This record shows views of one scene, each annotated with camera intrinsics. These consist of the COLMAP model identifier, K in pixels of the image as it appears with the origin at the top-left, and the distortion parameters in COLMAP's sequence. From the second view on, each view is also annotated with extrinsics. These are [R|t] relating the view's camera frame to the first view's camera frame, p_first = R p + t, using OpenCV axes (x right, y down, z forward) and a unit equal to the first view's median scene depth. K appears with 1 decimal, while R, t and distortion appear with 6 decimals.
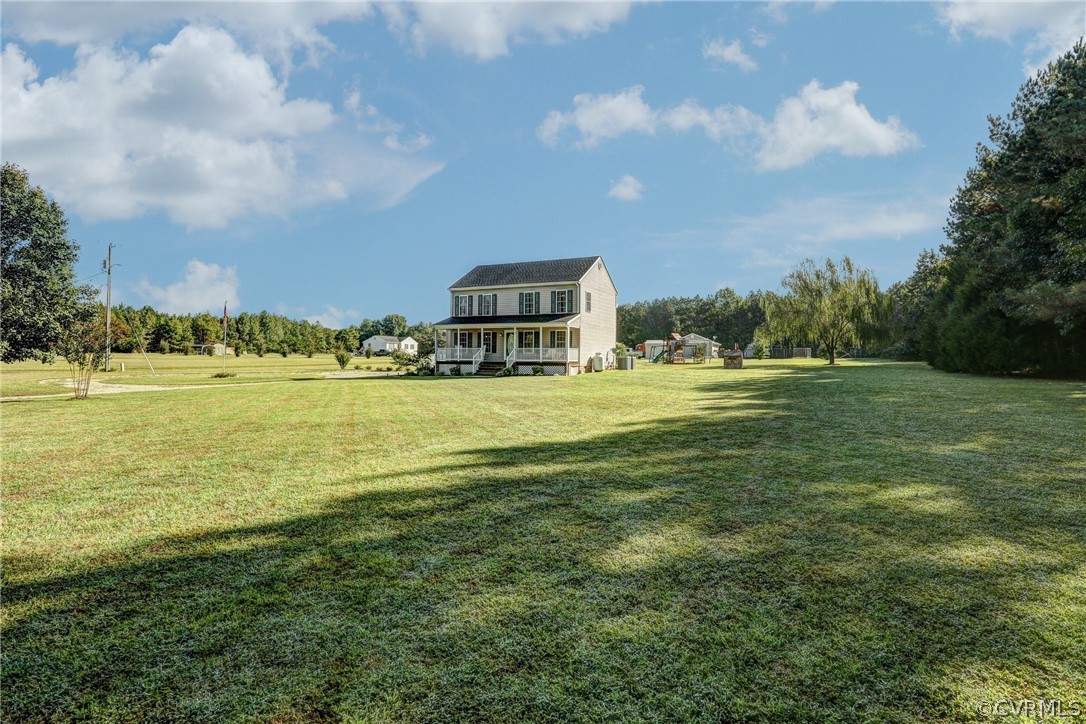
lens RADIAL K [[543.4, 0, 533.4], [0, 543.4, 363.6], [0, 0, 1]] dist [-0.026606, 0.002699]
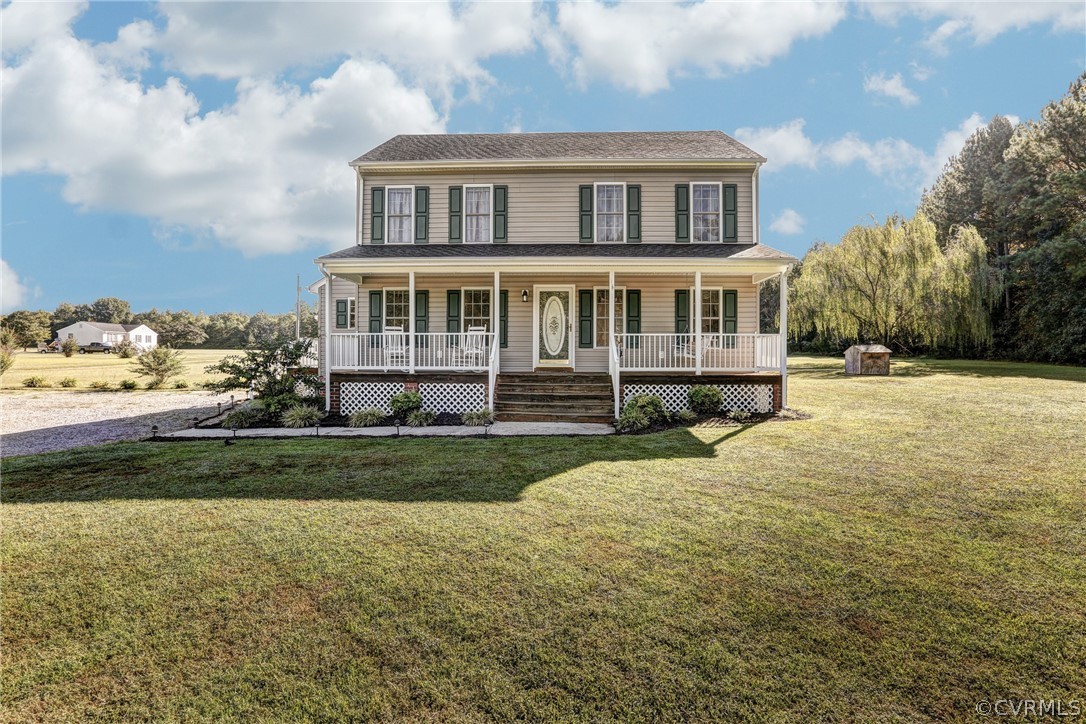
lens RADIAL K [[543.4, 0, 540.8], [0, 543.4, 356.5], [0, 0, 1]] dist [-0.026606, 0.002699]
pose [[0.909228, -0.007885, 0.416224, -0.196207], [0.009137, 0.999958, -0.001017, -0.012854], [-0.416199, 0.004727, 0.909261, 0.650987]]
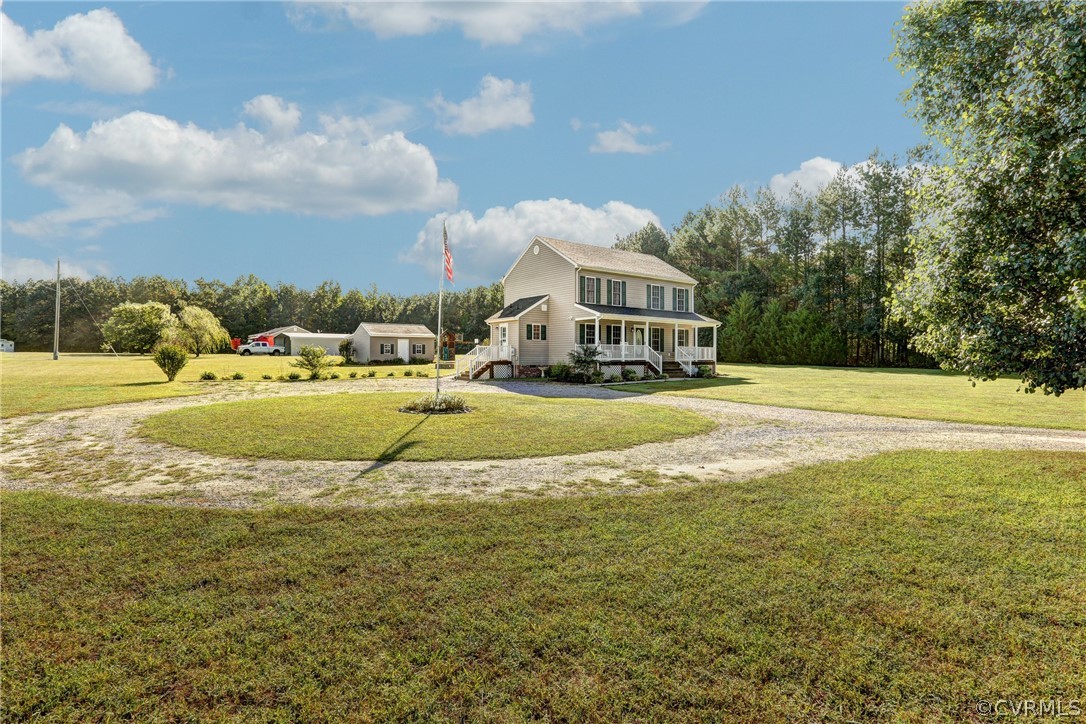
lens RADIAL K [[543.4, 0, 538.7], [0, 543.4, 358.9], [0, 0, 1]] dist [-0.026606, 0.002699]
pose [[0.448107, -0.009515, 0.893929, -0.874775], [0.007369, 0.999949, 0.006950, -0.014087], [-0.893949, 0.003473, 0.448155, 0.729694]]
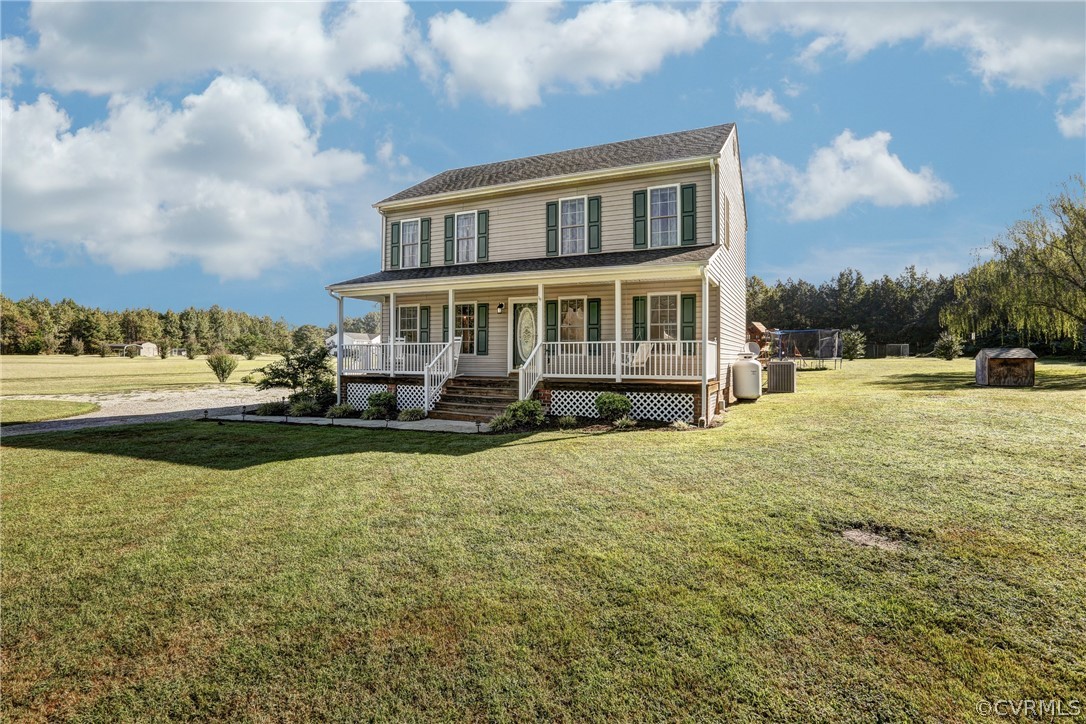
lens RADIAL K [[543.4, 0, 541.6], [0, 543.4, 357.2], [0, 0, 1]] dist [-0.026606, 0.002699]
pose [[0.999471, -0.005409, 0.032057, -0.040927], [0.005731, 0.999934, -0.009937, -0.013324], [-0.032001, 0.010115, 0.999437, 0.584724]]
